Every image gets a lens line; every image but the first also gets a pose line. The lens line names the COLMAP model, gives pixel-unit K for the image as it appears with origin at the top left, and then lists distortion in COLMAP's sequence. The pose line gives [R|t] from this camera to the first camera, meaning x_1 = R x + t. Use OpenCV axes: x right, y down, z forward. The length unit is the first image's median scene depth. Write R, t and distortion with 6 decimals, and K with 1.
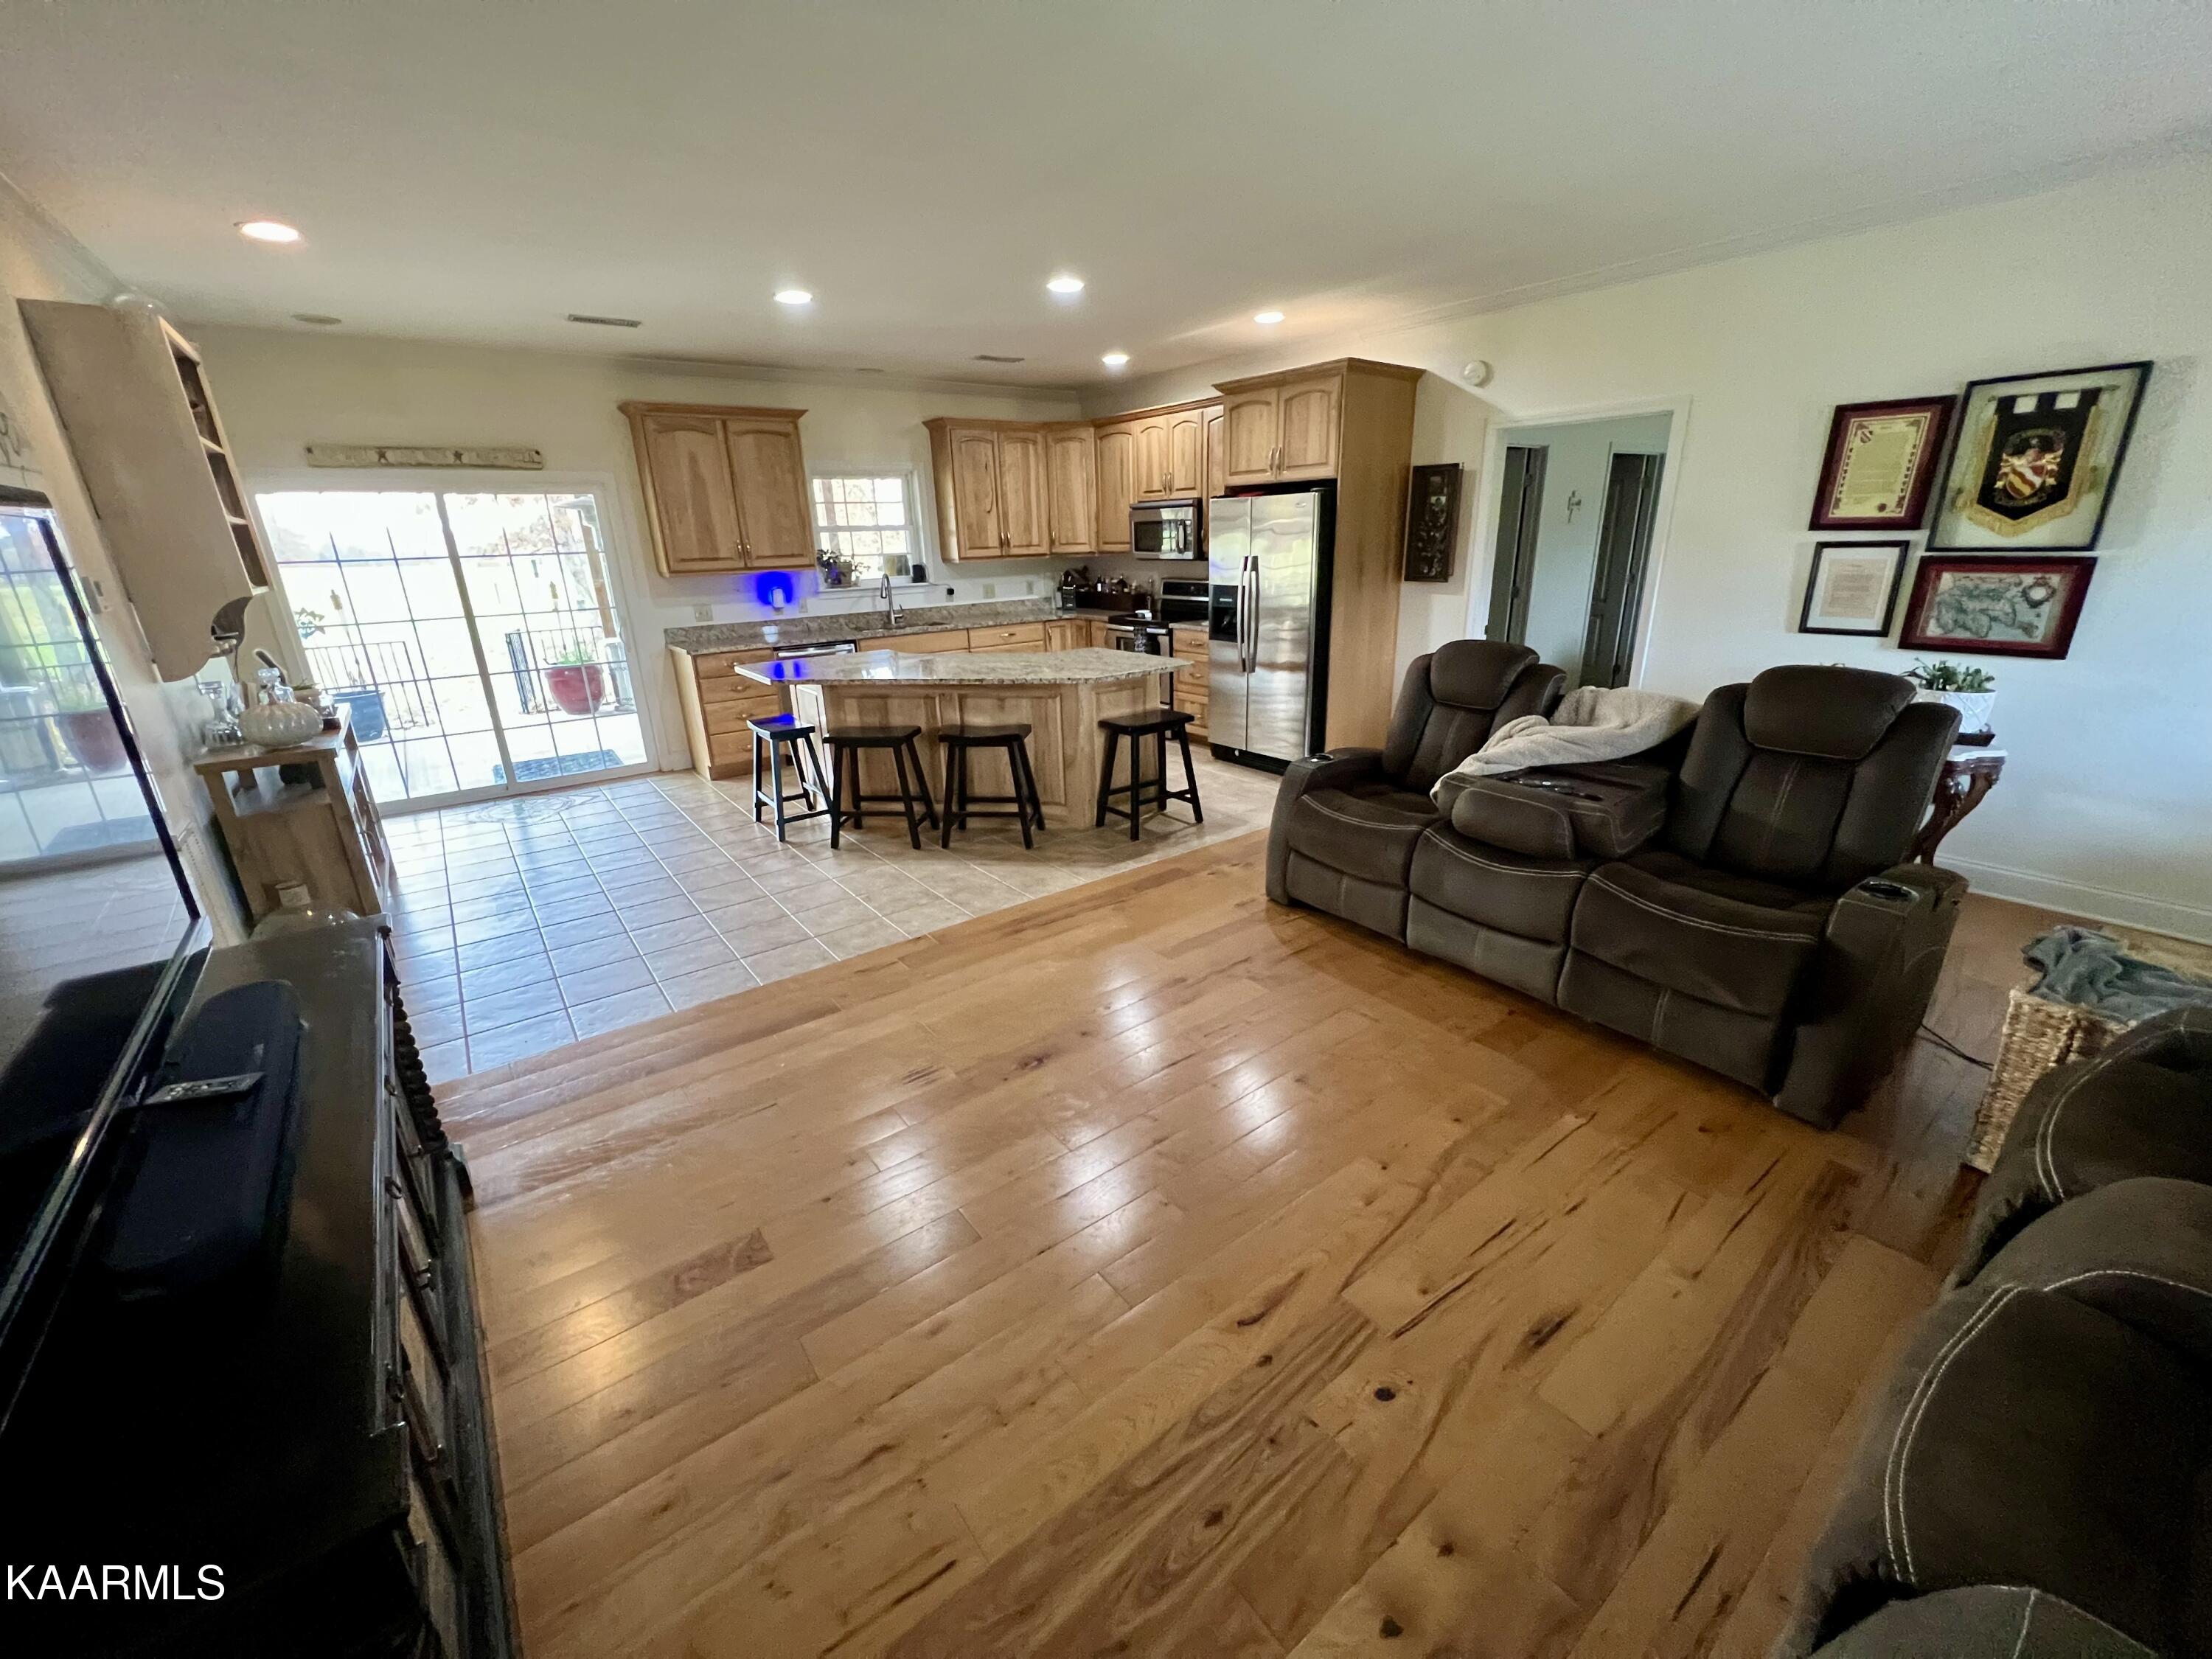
lens RADIAL K [[883.2, 0, 1105.2], [0, 883.2, 826.5], [0, 0, 1]] dist [0.000948, -0.000101]
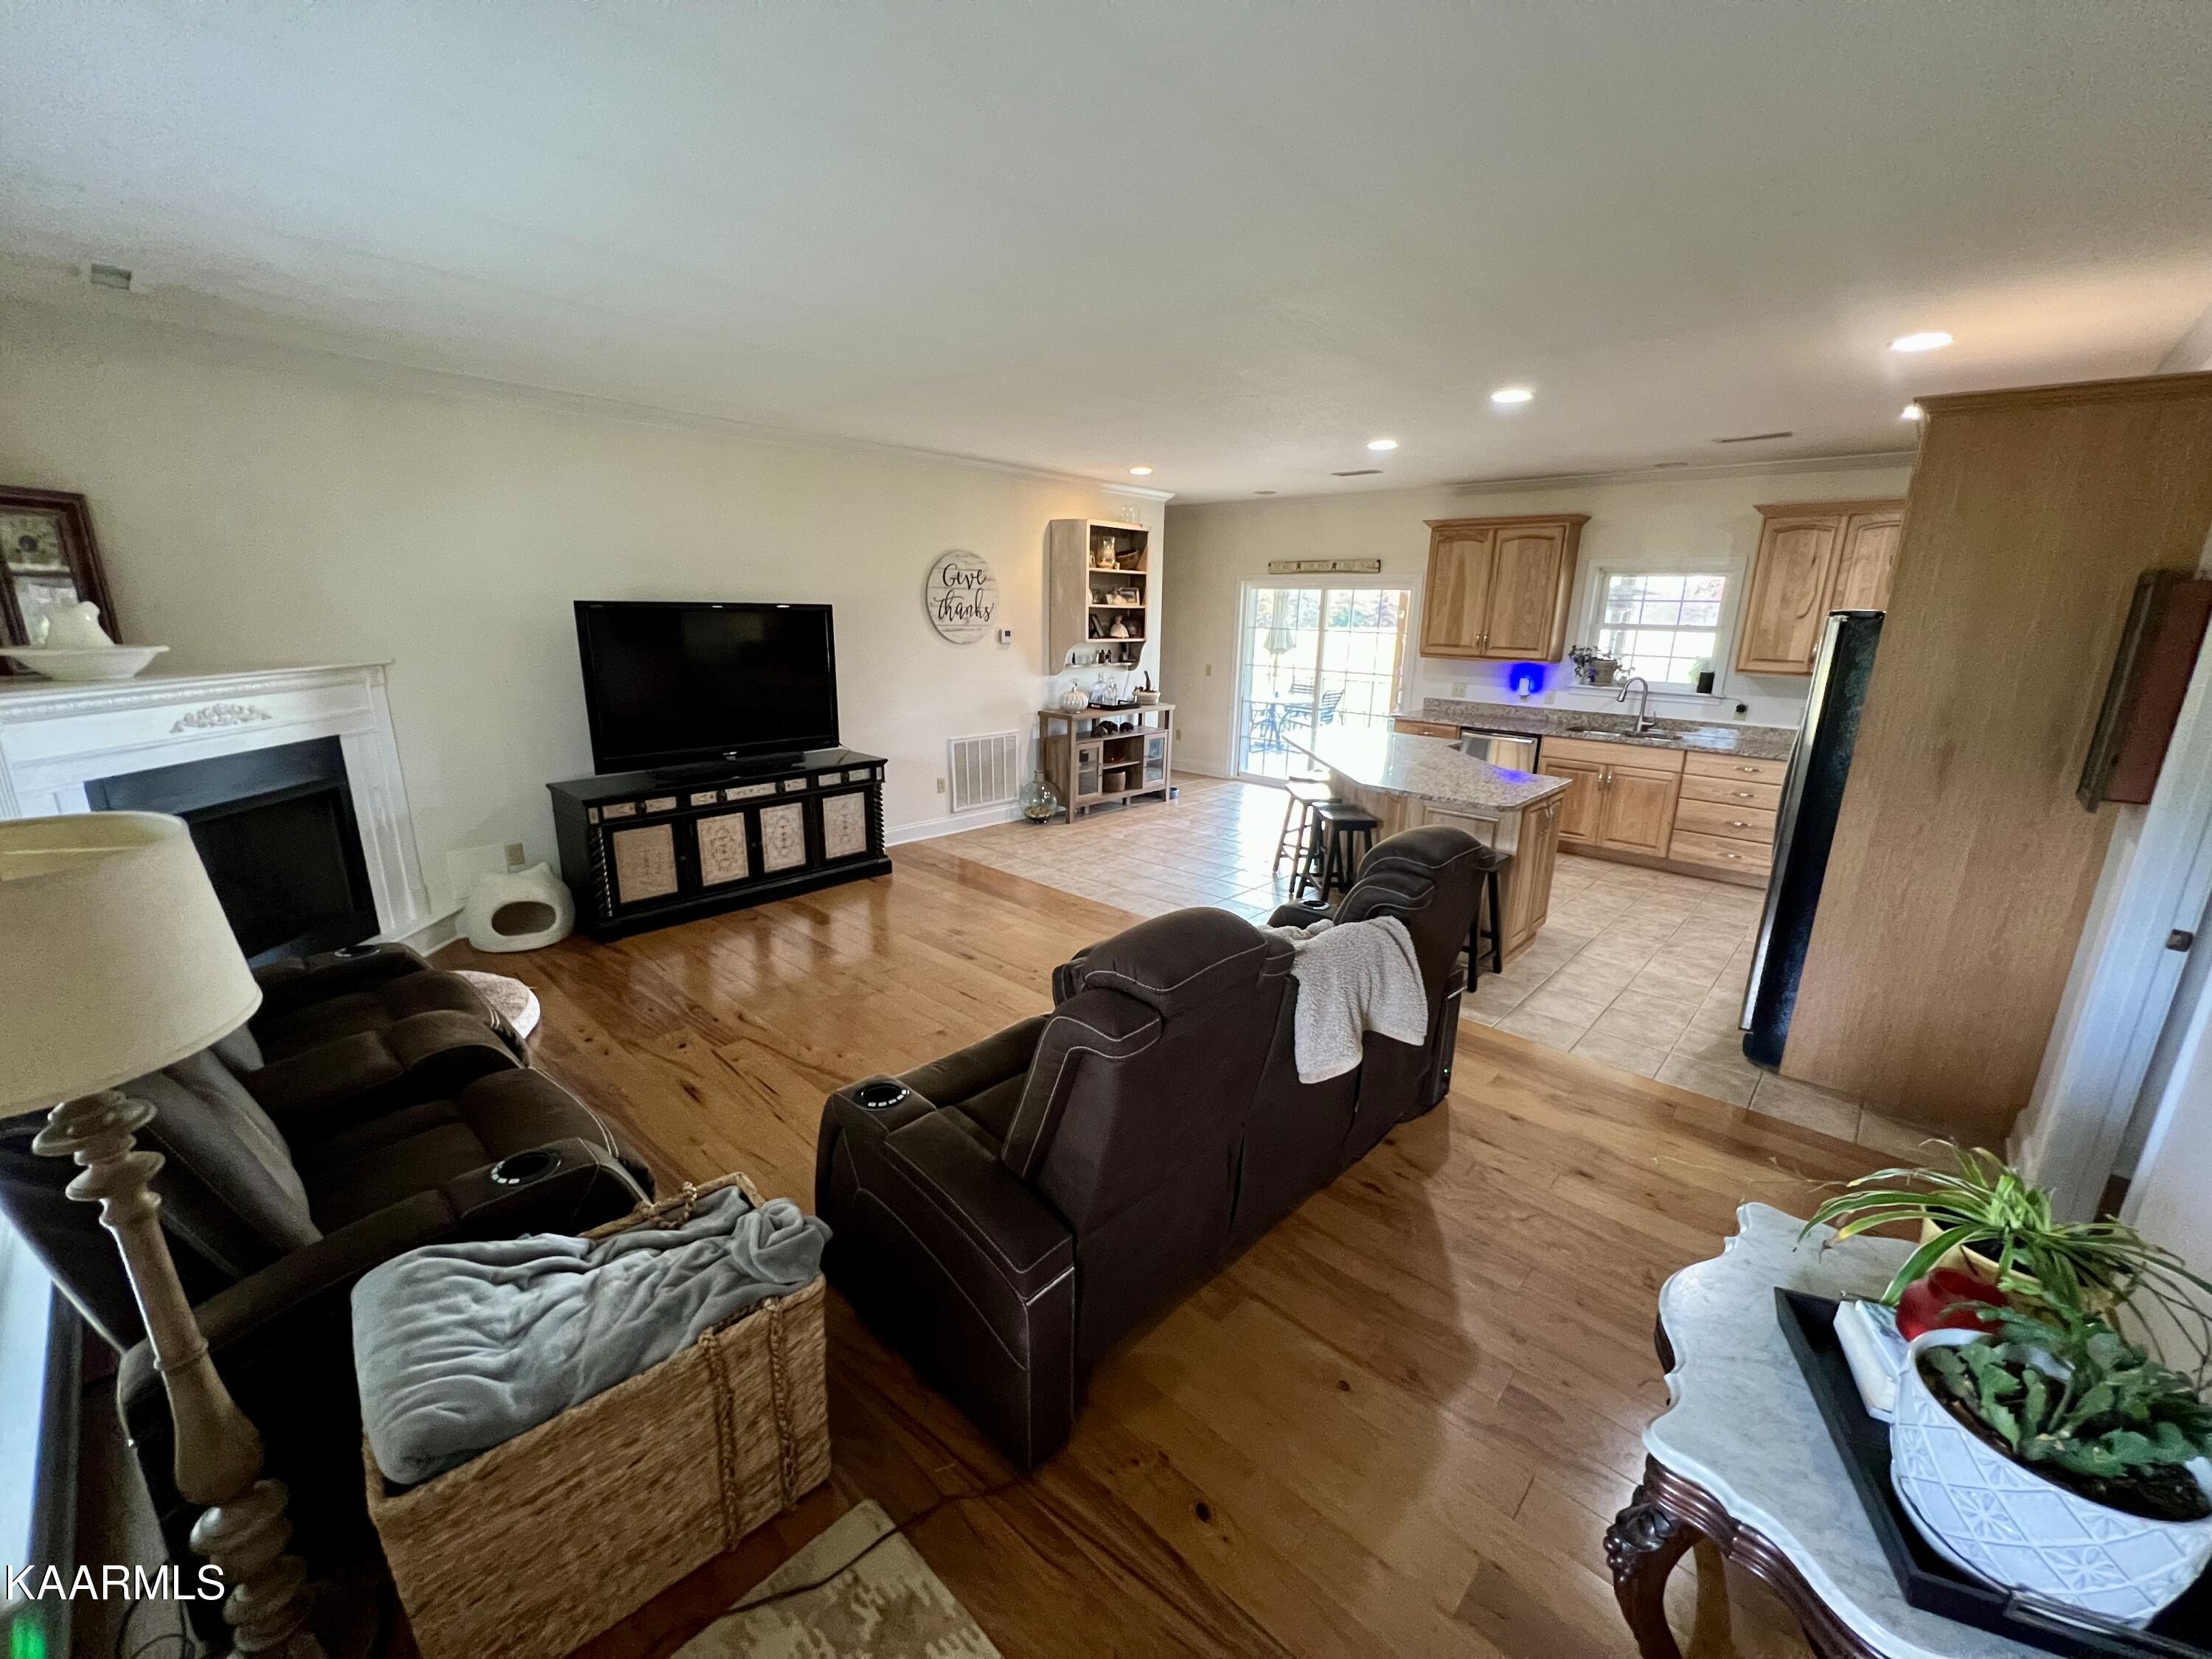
lens RADIAL K [[883.2, 0, 1118.5], [0, 883.2, 831.4], [0, 0, 1]] dist [0.000948, -0.000101]
pose [[0.188310, 0.275222, -0.942758, 0.909580], [-0.336059, 0.920041, 0.201465, -0.229218], [0.922824, 0.278885, 0.265744, 0.488899]]
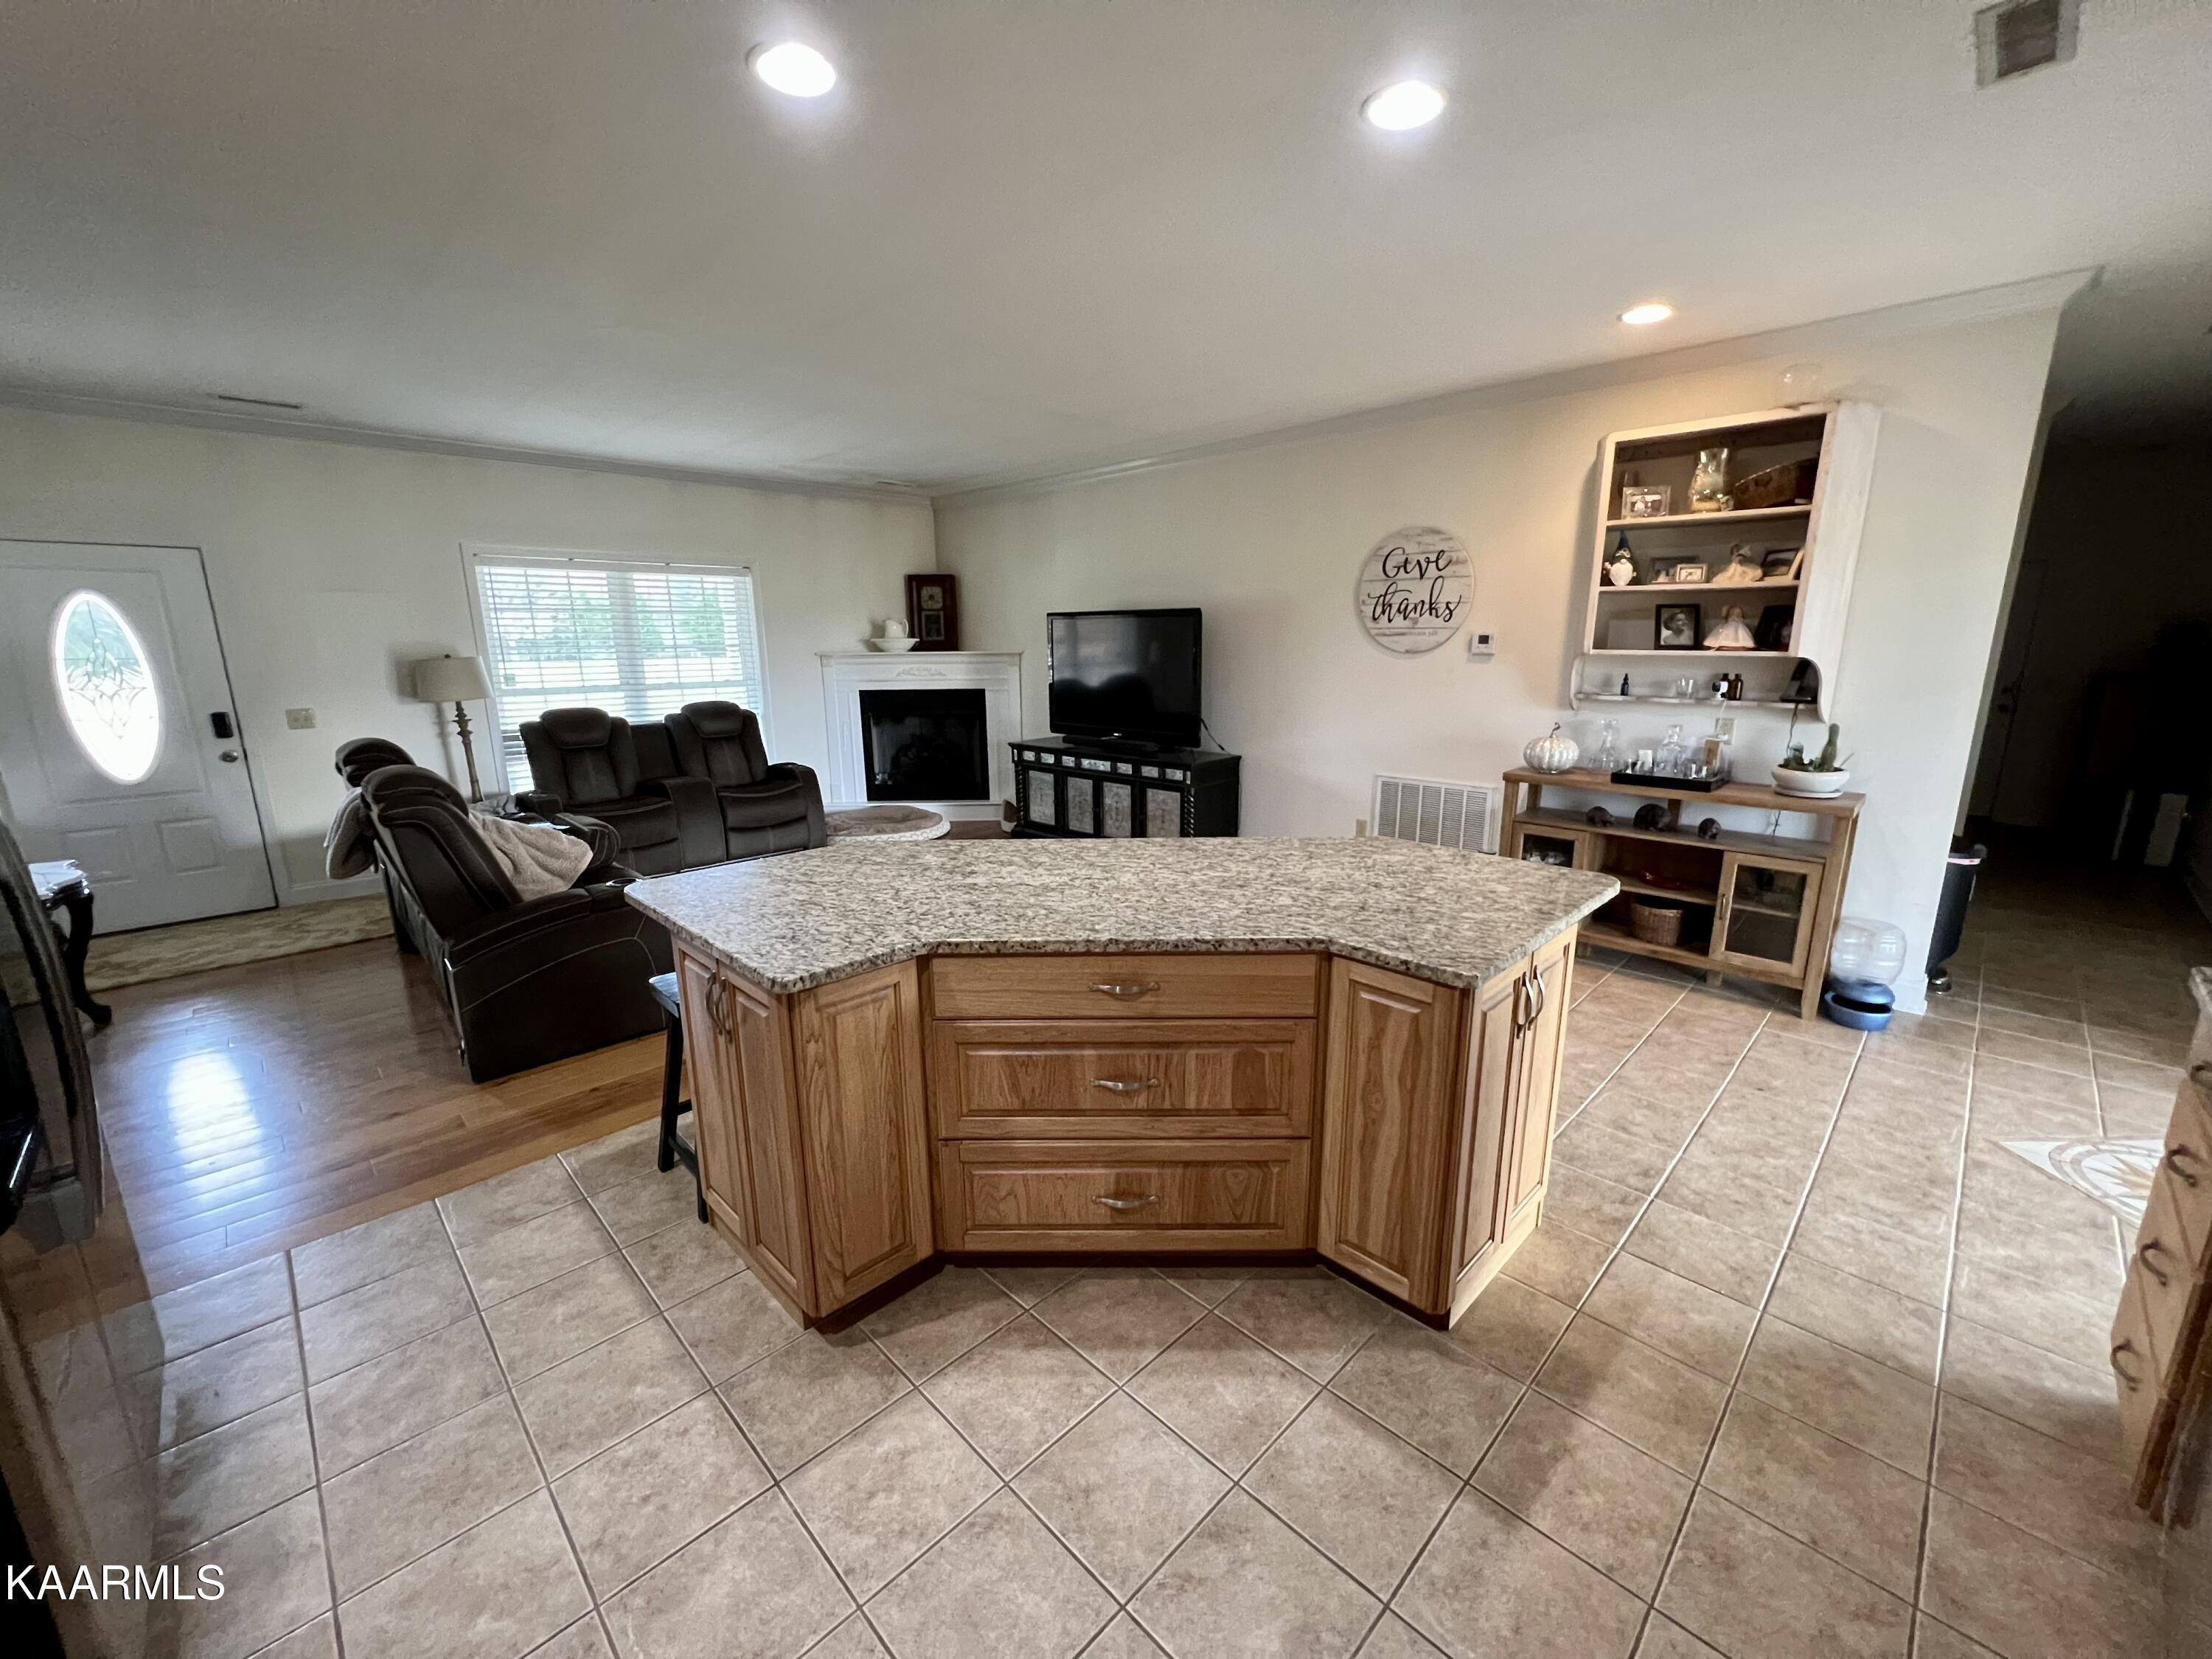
lens RADIAL K [[883.2, 0, 1110.0], [0, 883.2, 833.9], [0, 0, 1]] dist [0.000948, -0.000101]
pose [[-0.989920, 0.066093, -0.125258, -0.118940], [-0.008857, 0.853807, 0.520514, -0.520607], [0.141348, 0.516377, -0.844615, 1.584681]]
